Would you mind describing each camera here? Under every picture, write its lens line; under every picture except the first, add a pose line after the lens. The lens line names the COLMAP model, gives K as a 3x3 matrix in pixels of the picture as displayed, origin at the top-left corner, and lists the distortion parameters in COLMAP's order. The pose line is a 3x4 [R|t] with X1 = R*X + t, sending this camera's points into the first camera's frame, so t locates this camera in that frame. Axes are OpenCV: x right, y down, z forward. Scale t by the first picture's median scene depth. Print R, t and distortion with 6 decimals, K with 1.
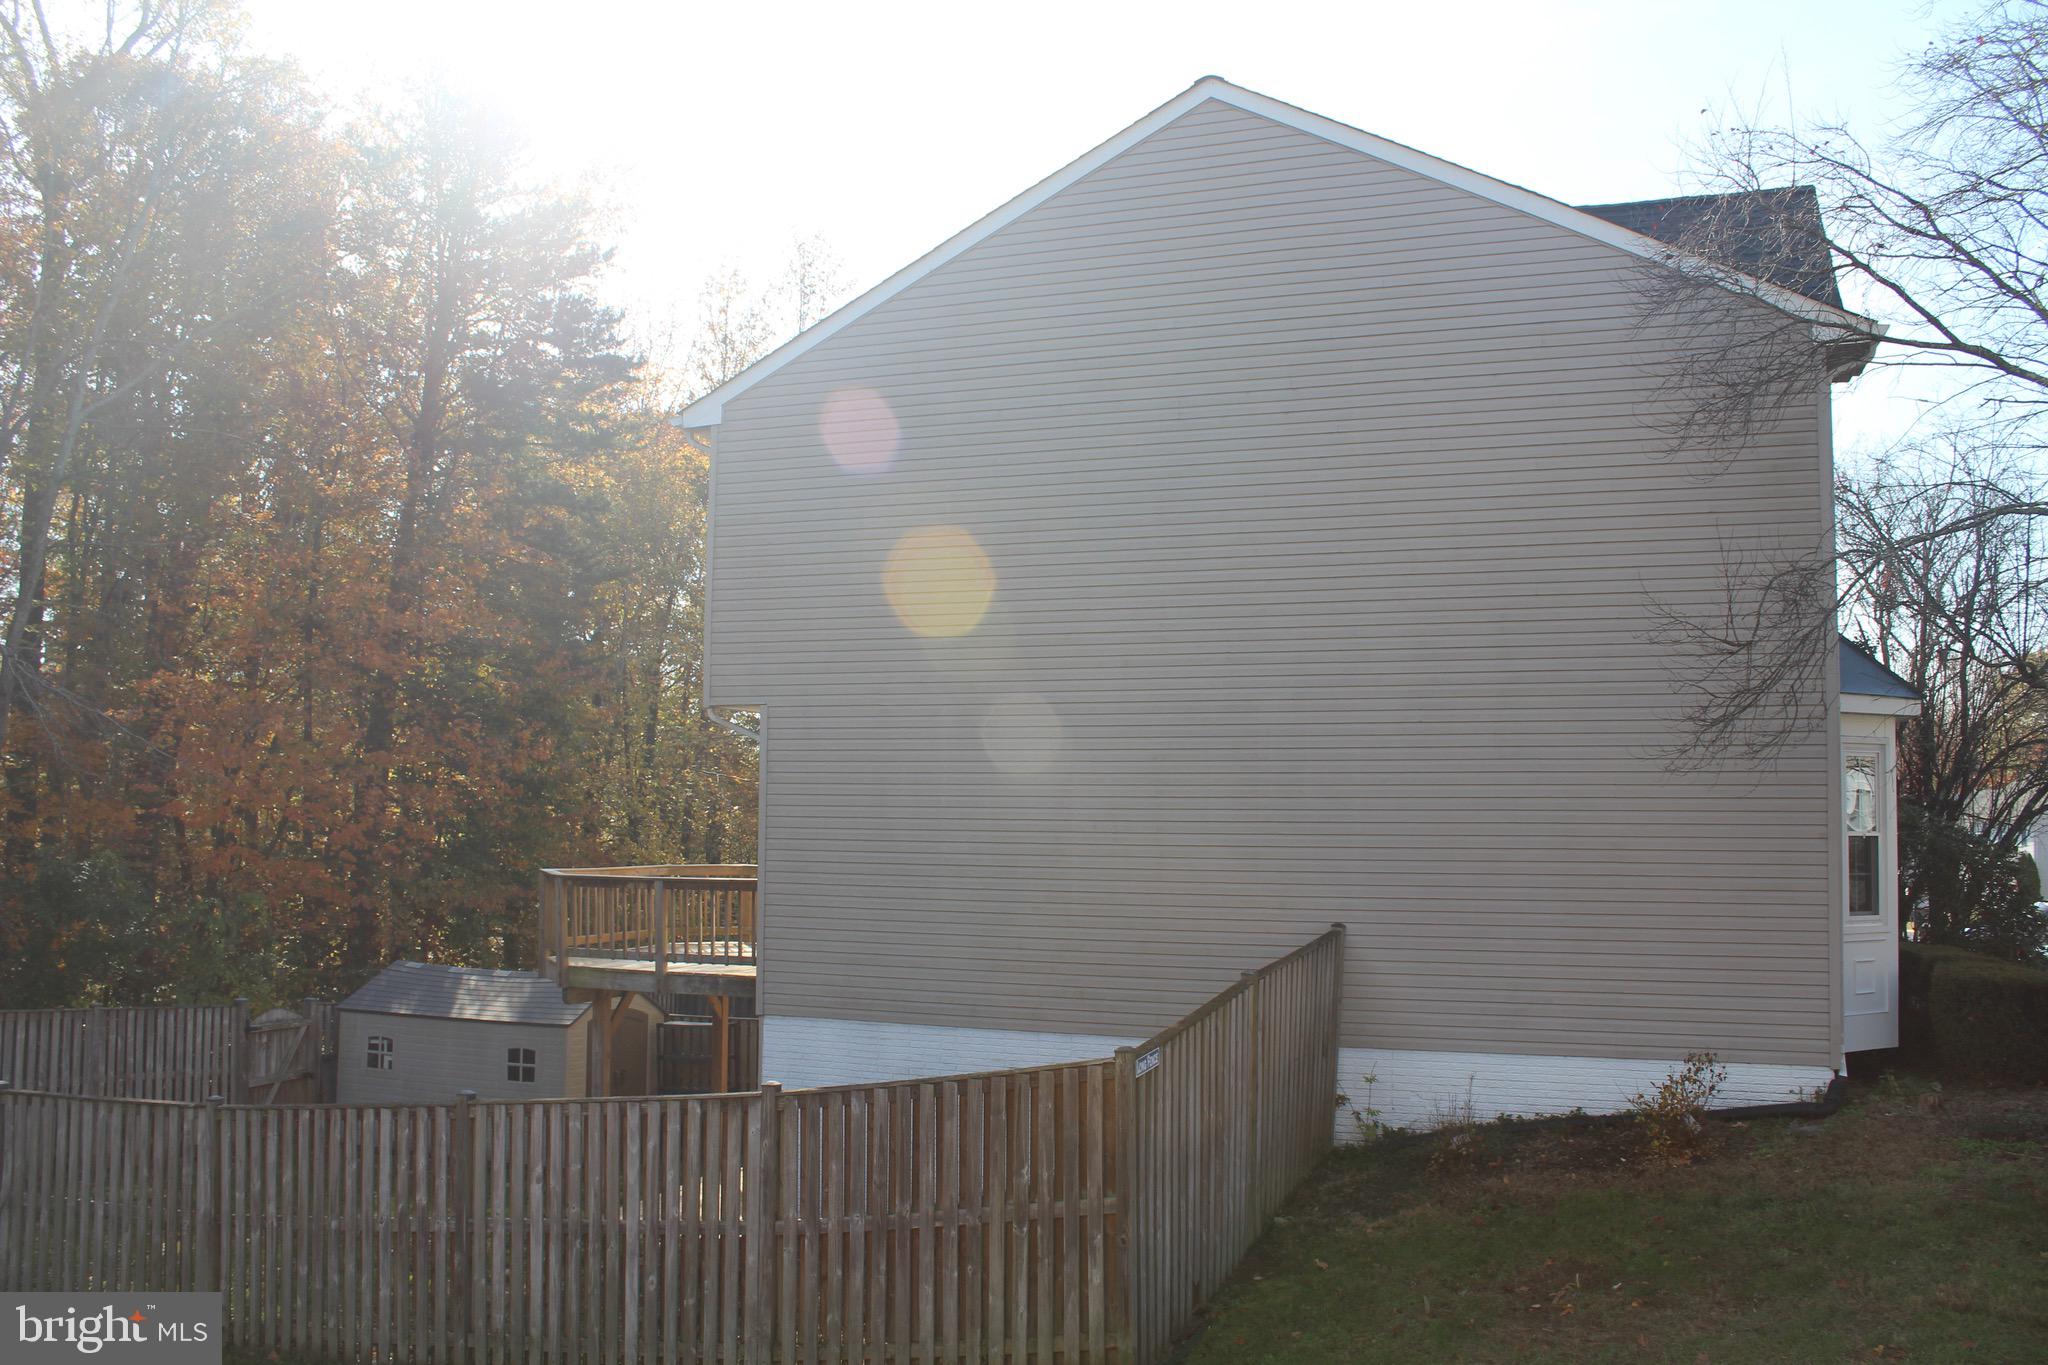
lens RADIAL K [[1704.7, 0, 1021.1], [0, 1704.7, 712.0], [0, 0, 1]] dist [-0.169633, 0.150462]
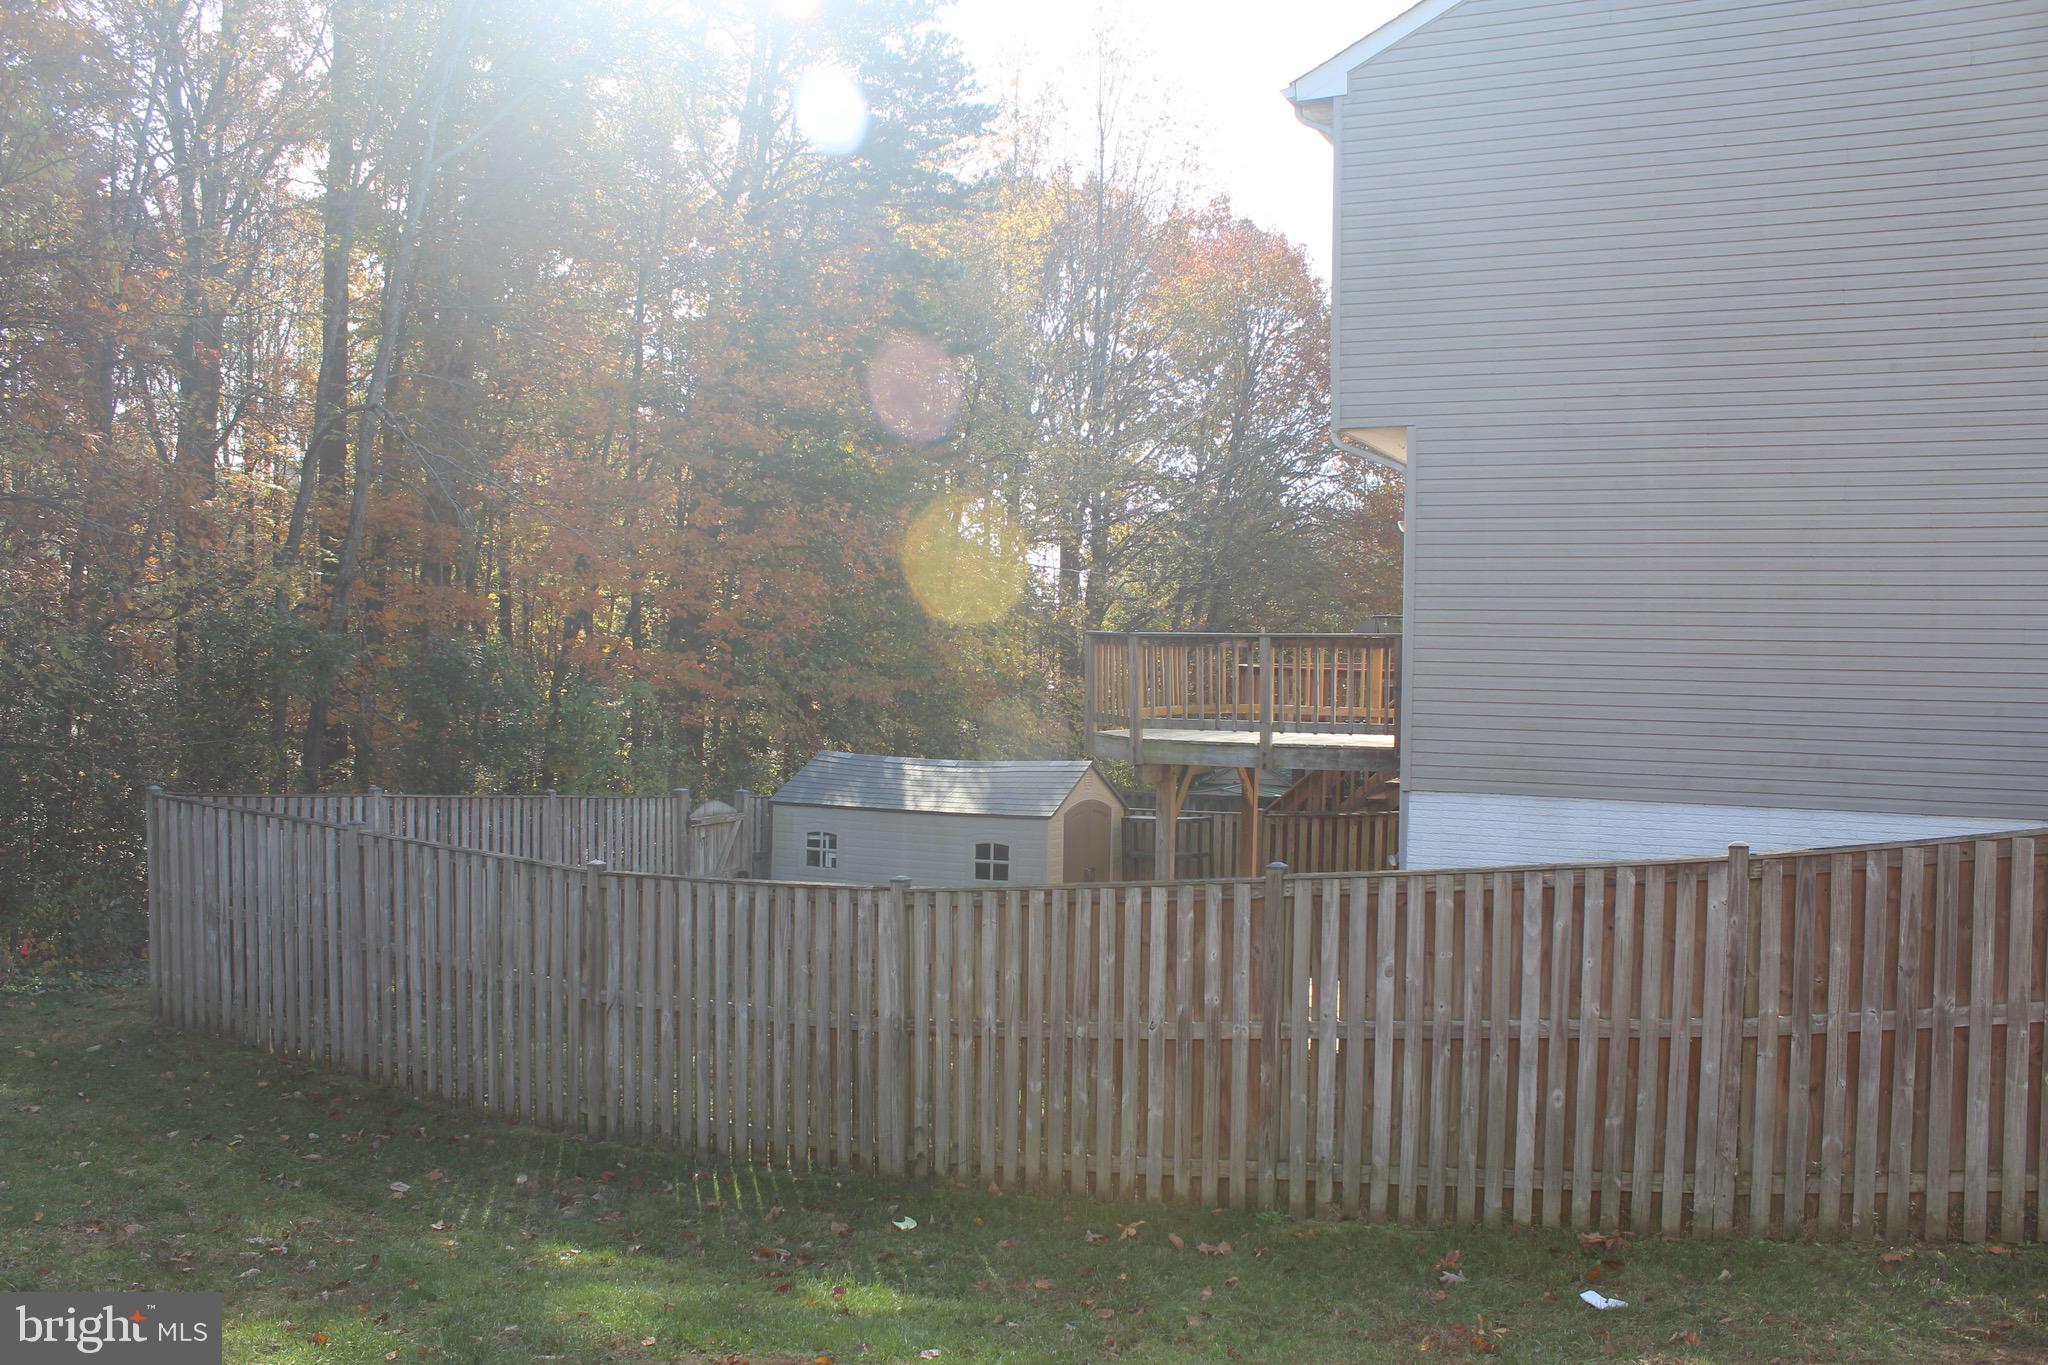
lens RADIAL K [[1704.7, 0, 1021.1], [0, 1704.7, 712.0], [0, 0, 1]] dist [-0.169633, 0.150462]
pose [[0.995519, 0.005170, -0.094420, -0.346775], [0.004437, 0.994851, 0.101249, 0.067639], [0.094457, -0.101214, 0.990370, 0.179922]]
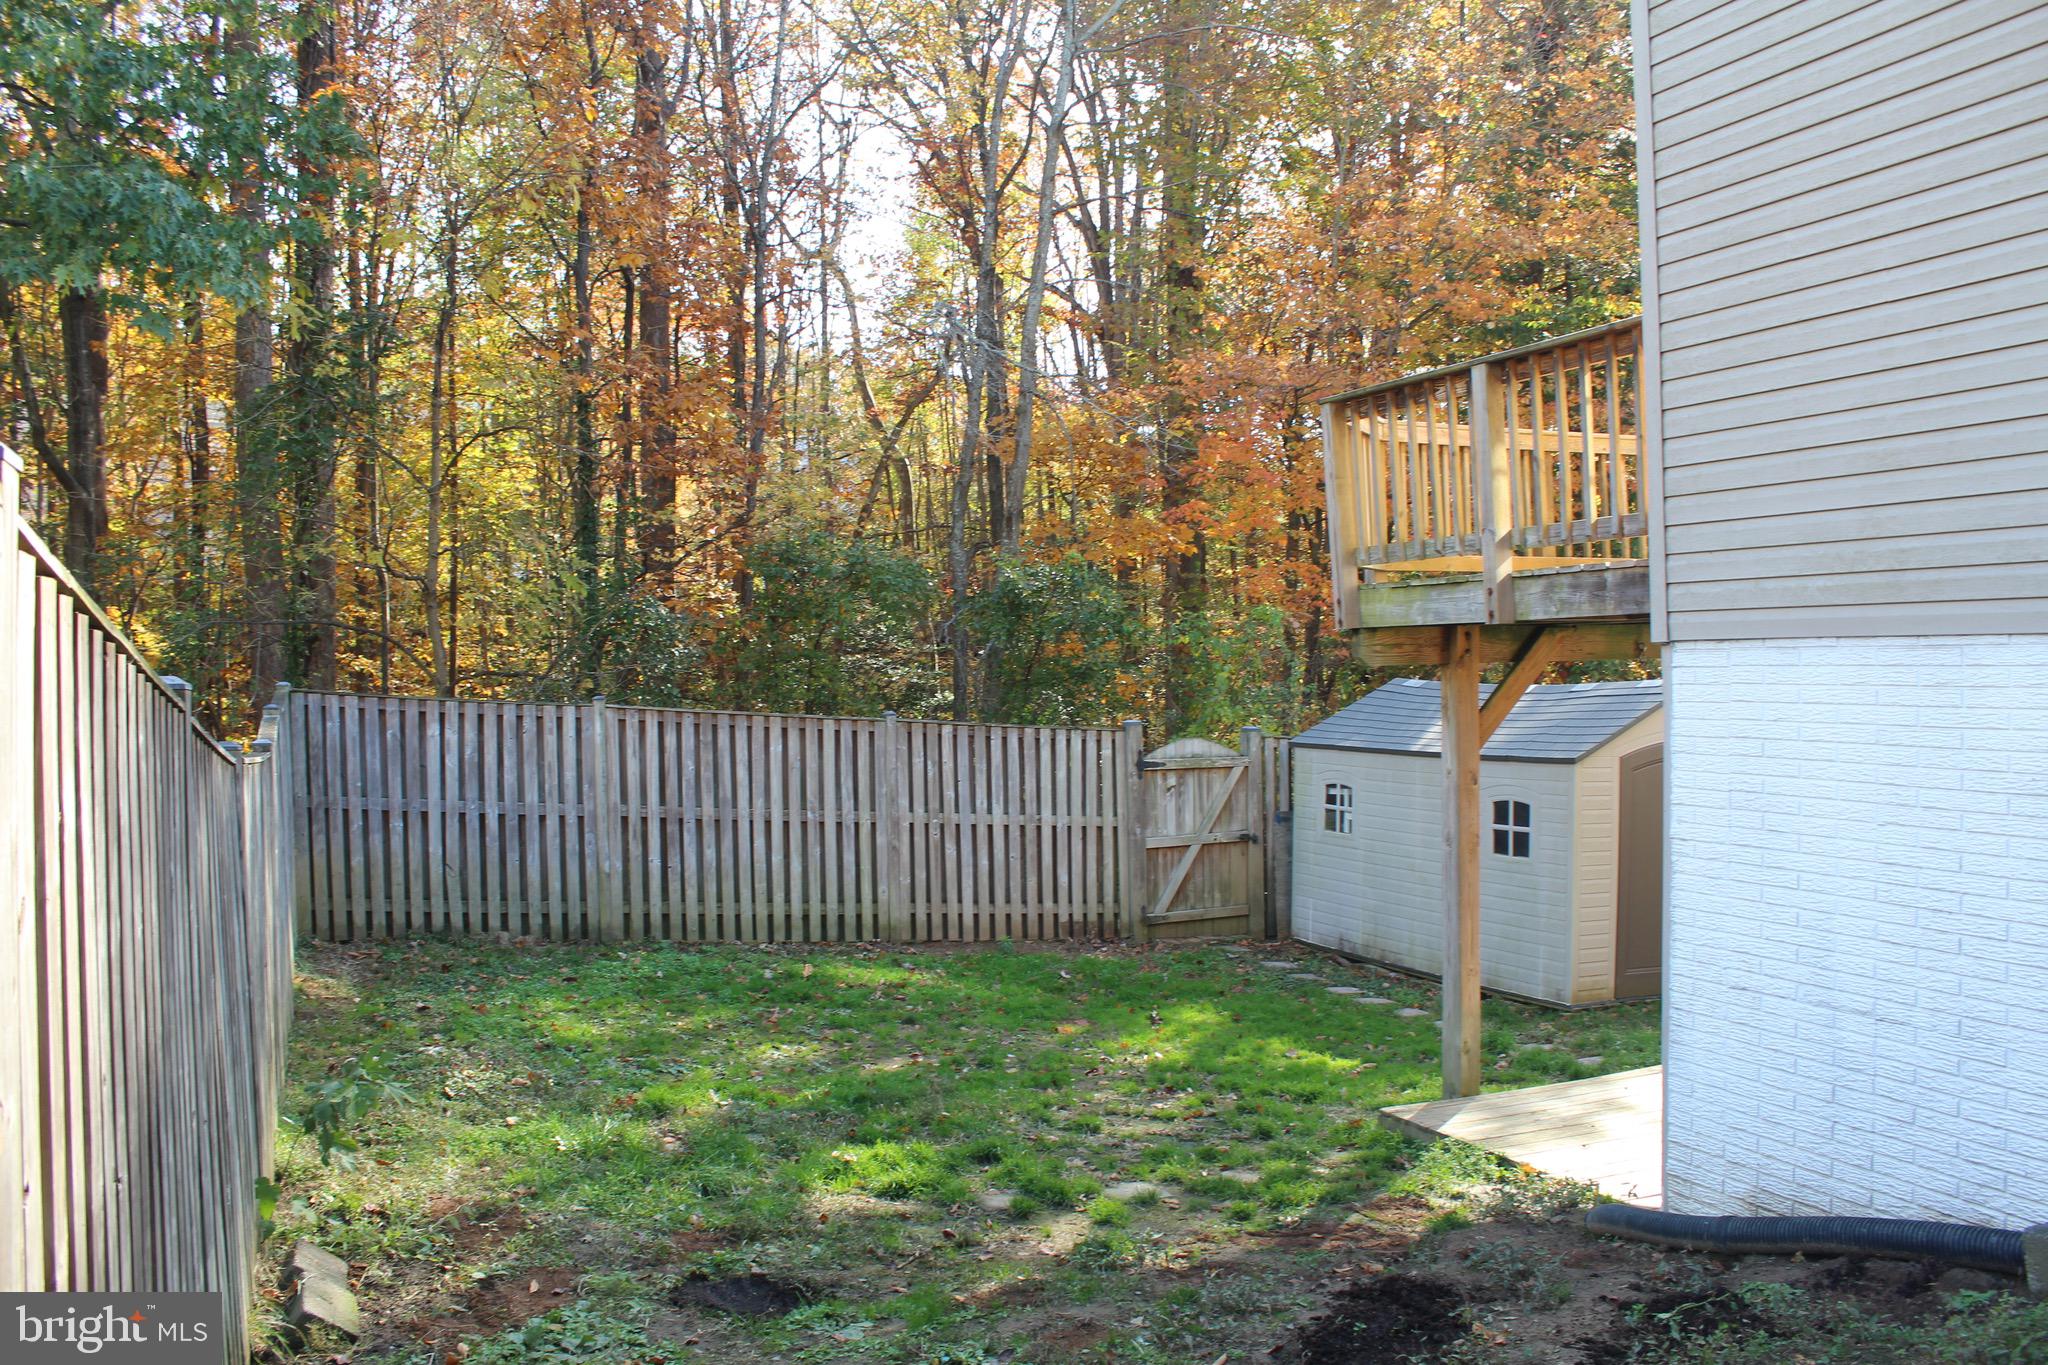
lens RADIAL K [[1704.7, 0, 1021.1], [0, 1704.7, 712.0], [0, 0, 1]] dist [-0.169633, 0.150462]
pose [[0.689688, -0.002025, -0.724104, 0.024690], [0.073290, 0.995056, 0.067024, 0.205731], [0.720388, -0.099295, 0.686427, 0.820295]]
